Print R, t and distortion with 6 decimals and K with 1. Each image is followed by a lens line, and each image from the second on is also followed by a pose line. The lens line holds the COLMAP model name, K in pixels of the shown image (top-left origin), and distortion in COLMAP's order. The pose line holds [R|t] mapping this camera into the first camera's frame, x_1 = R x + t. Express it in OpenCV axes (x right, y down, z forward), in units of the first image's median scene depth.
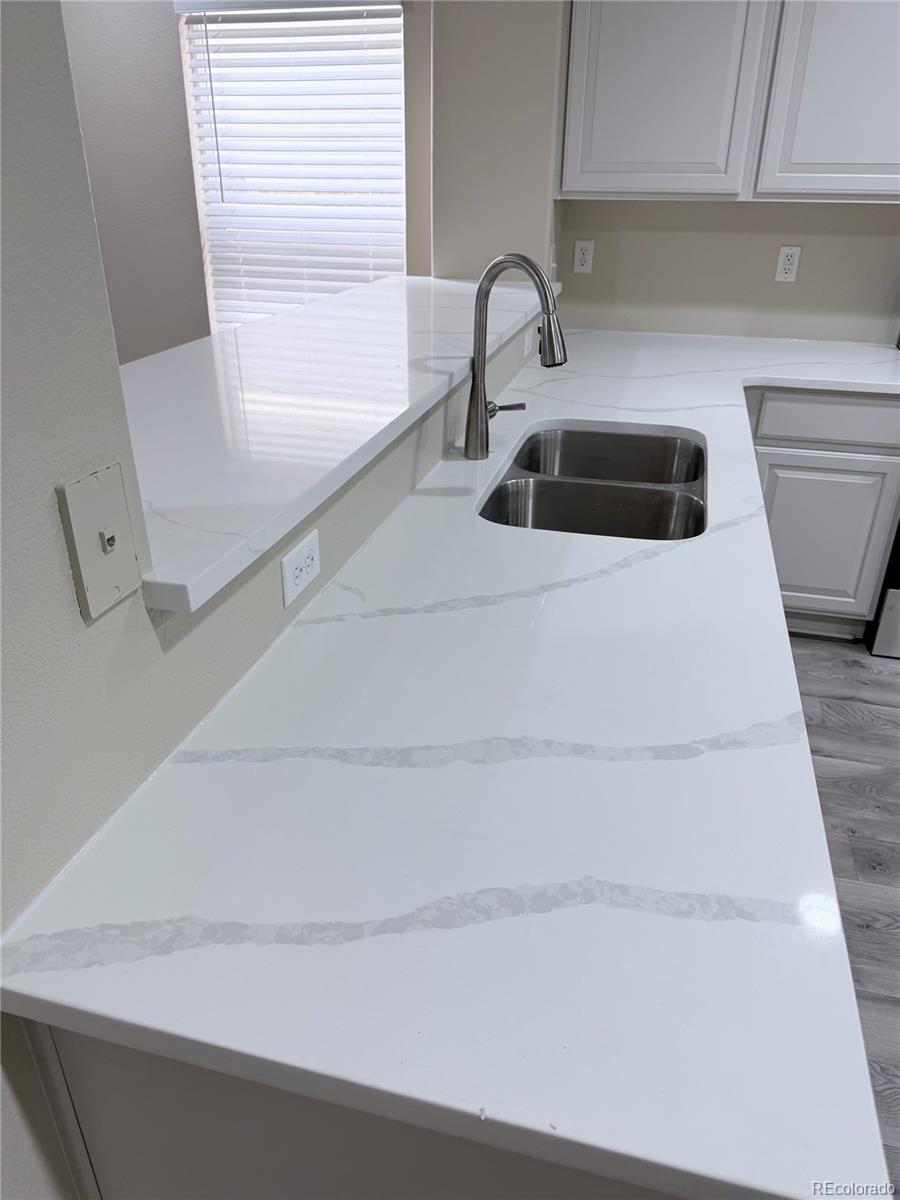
lens RADIAL K [[852.8, 0, 455.8], [0, 852.8, 636.7], [0, 0, 1]] dist [-0.005758, -0.010597]
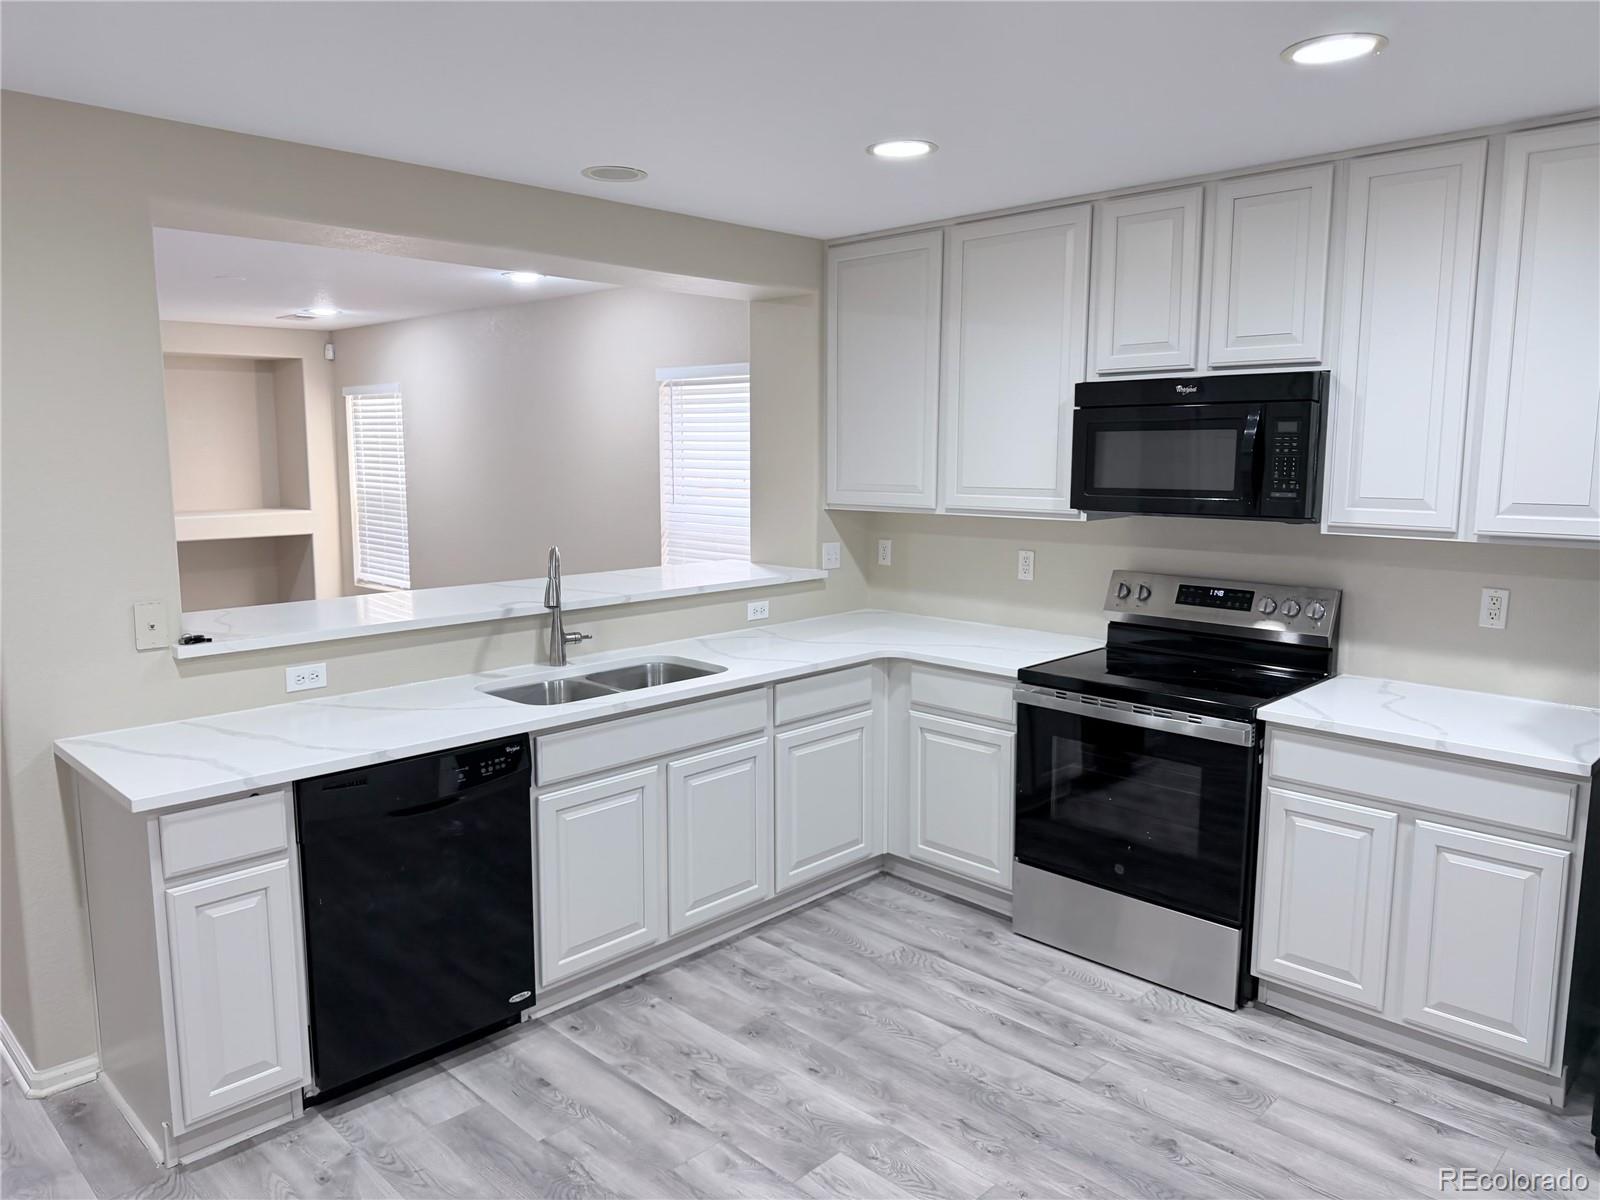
lens RADIAL K [[1137.1, 0, 798.9], [0, 1137.1, 597.6], [0, 0, 1]] dist [-0.005758, -0.010597]
pose [[0.864854, 0.060507, -0.498363, 0.877989], [-0.235645, 0.925482, -0.296571, 0.108684], [0.443282, 0.373927, 0.814666, -0.319348]]
